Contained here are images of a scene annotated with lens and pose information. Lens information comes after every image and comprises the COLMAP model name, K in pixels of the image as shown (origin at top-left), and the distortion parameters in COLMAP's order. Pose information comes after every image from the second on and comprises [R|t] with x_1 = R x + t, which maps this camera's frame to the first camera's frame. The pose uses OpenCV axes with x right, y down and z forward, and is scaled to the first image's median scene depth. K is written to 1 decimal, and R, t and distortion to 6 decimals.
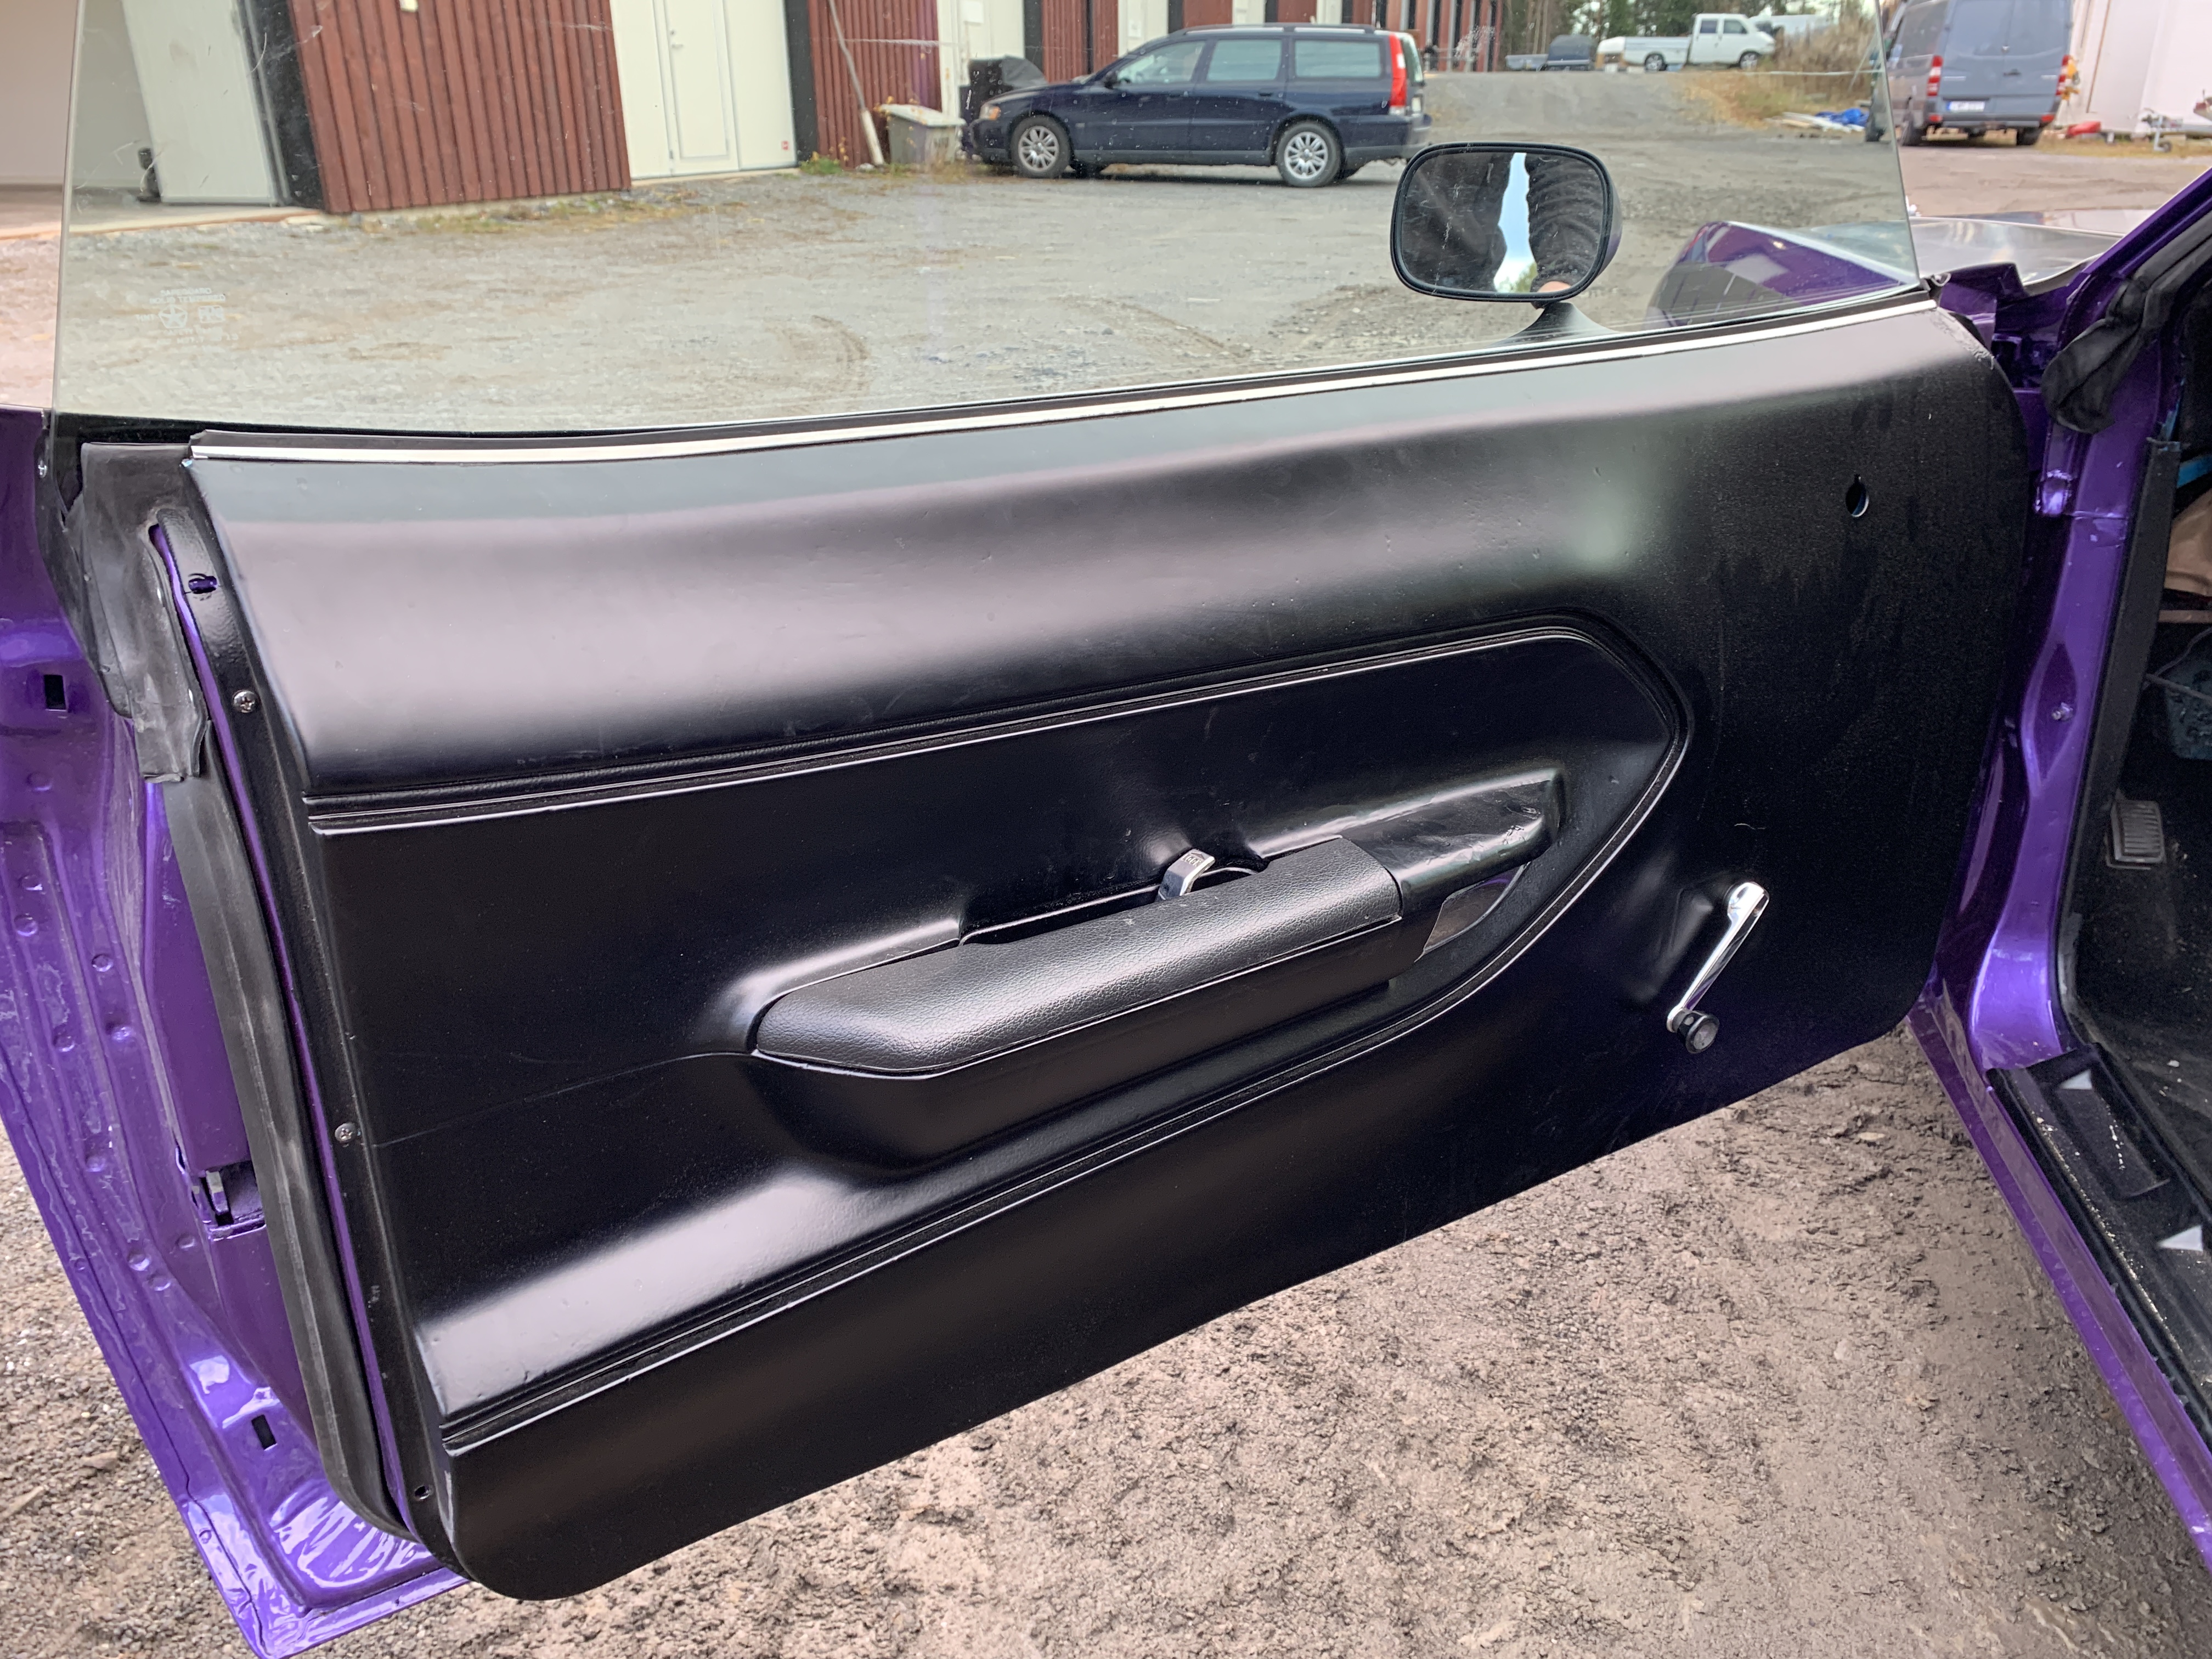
lens RADIAL K [[1712.4, 0, 1117.1], [0, 1712.4, 822.7], [0, 0, 1]] dist [0.017541, -0.005049]
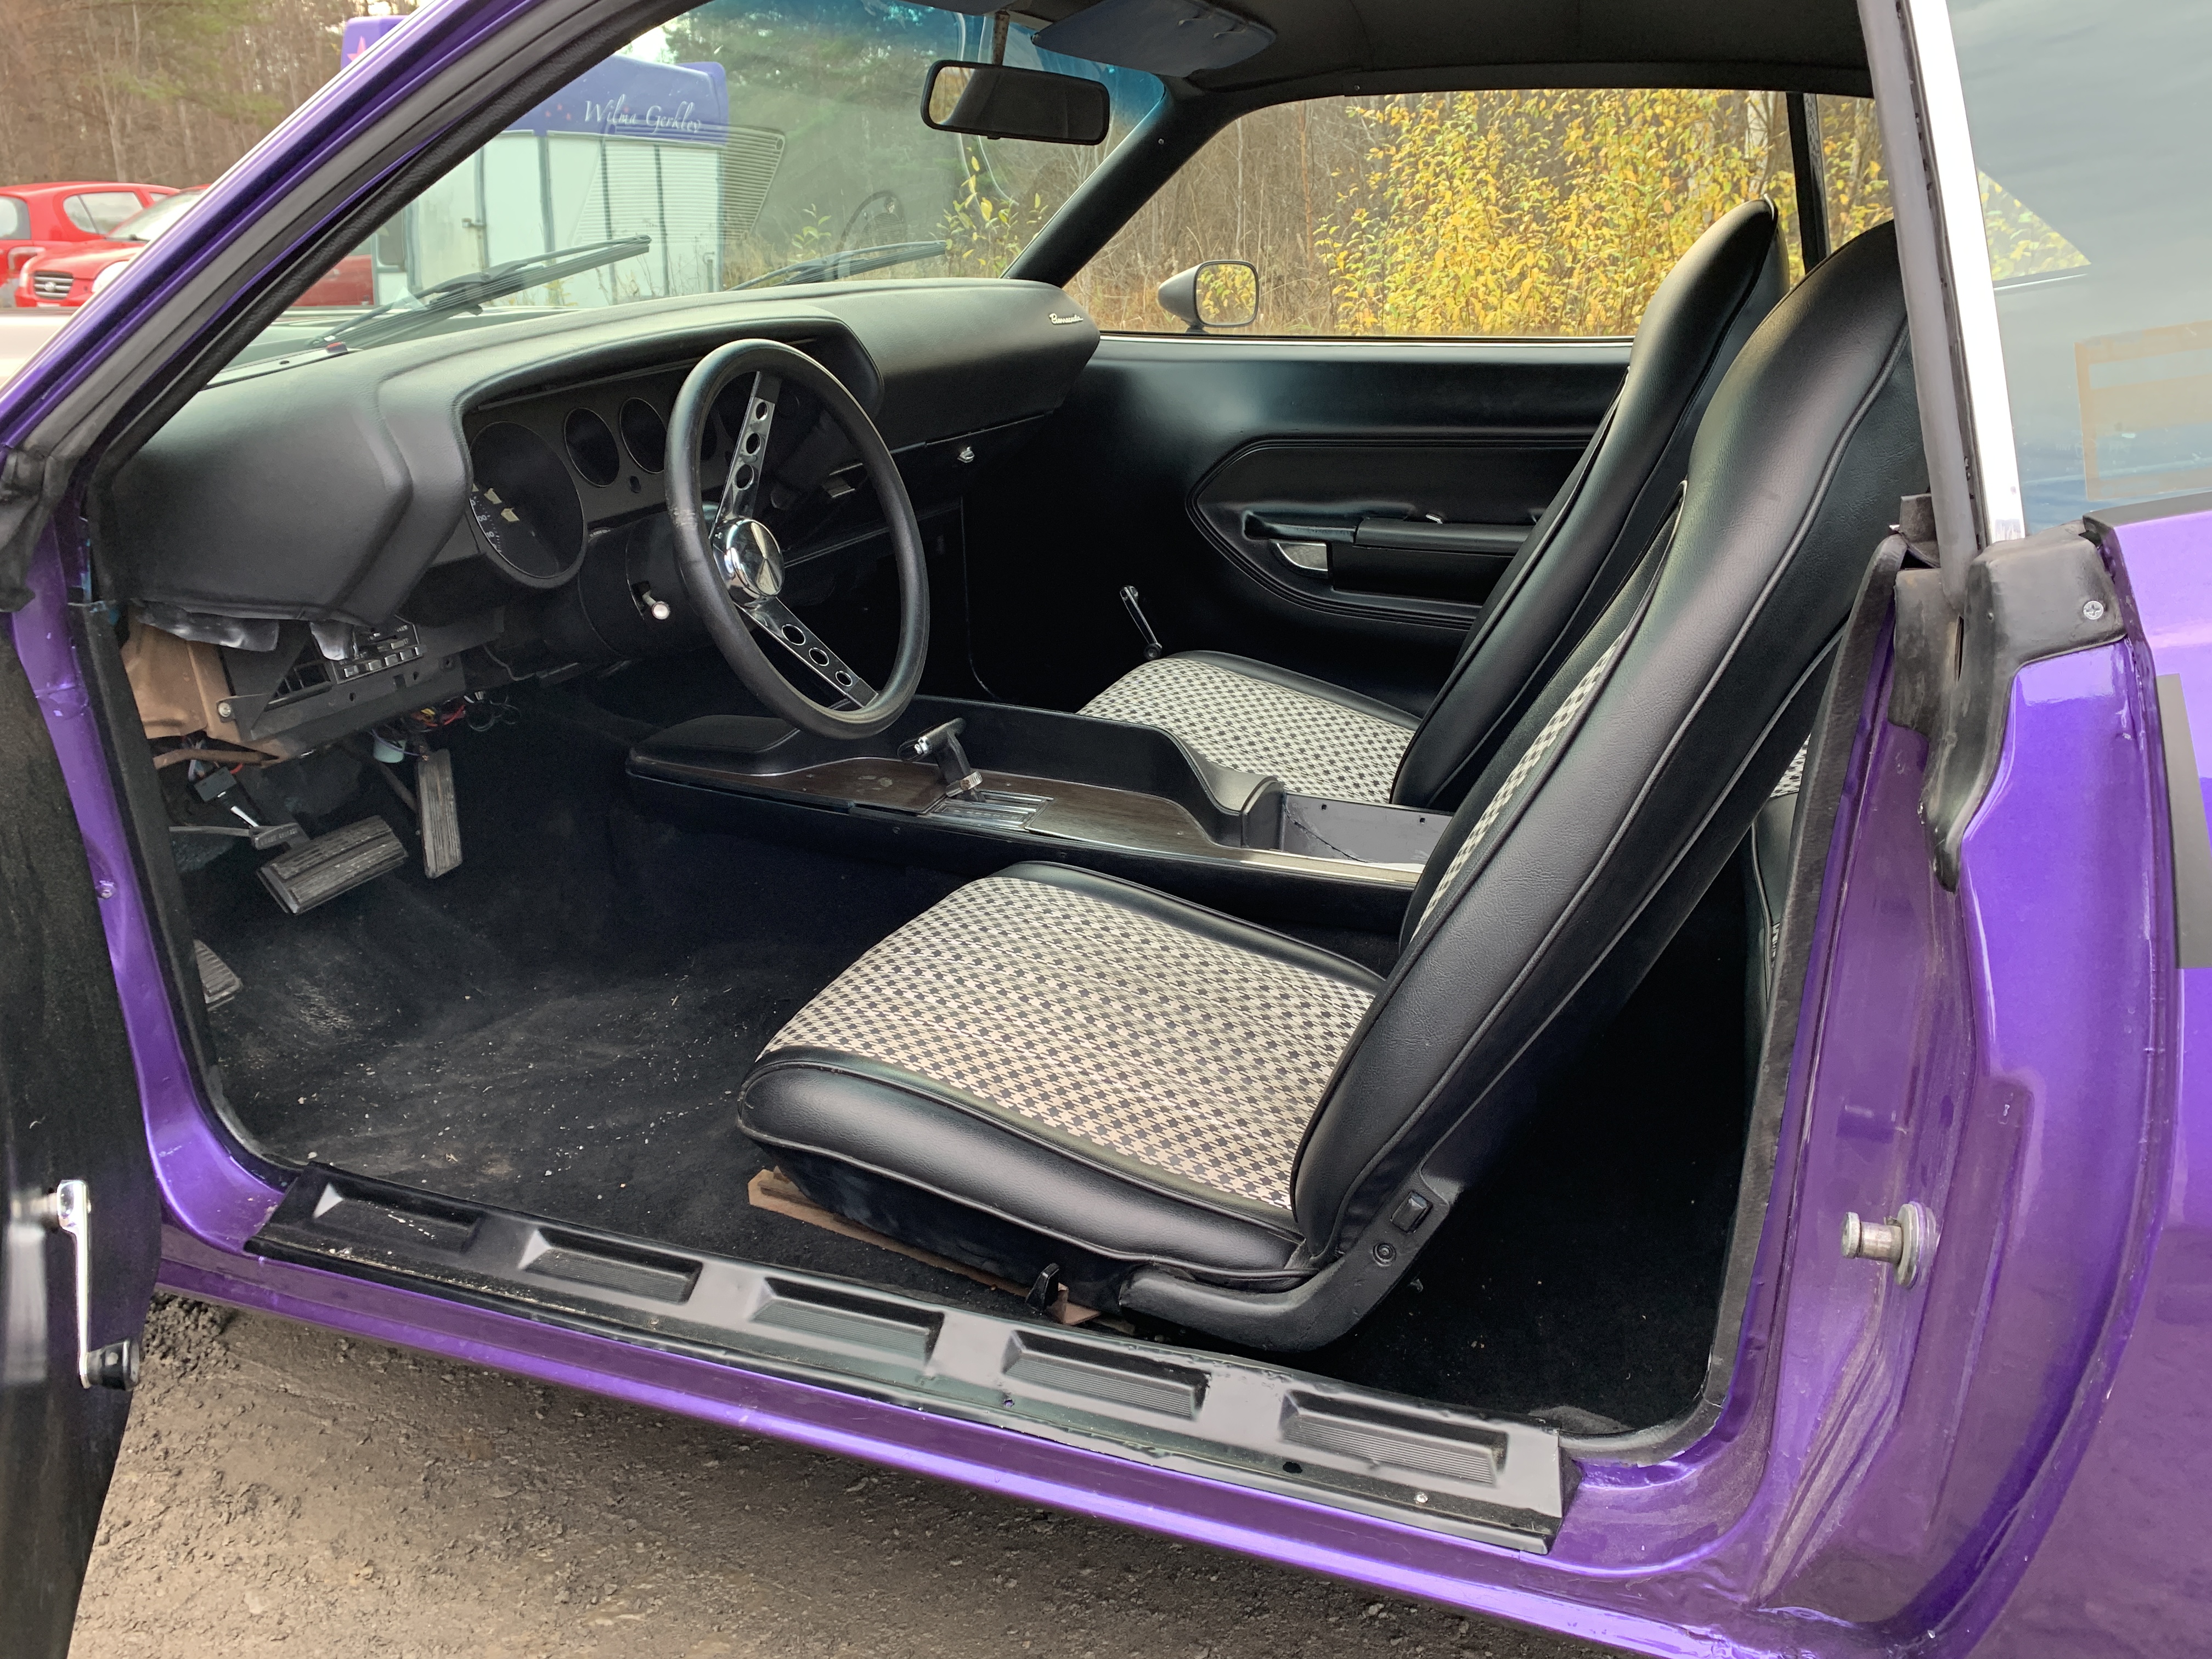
lens RADIAL K [[1696.8, 0, 1104.8], [0, 1696.8, 820.2], [0, 0, 1]] dist [0.028184, -0.012925]
pose [[0.184600, -0.314359, 0.931183, -0.243061], [0.388570, 0.893615, 0.224645, -0.106495], [-0.902738, 0.320360, 0.287112, 0.238028]]
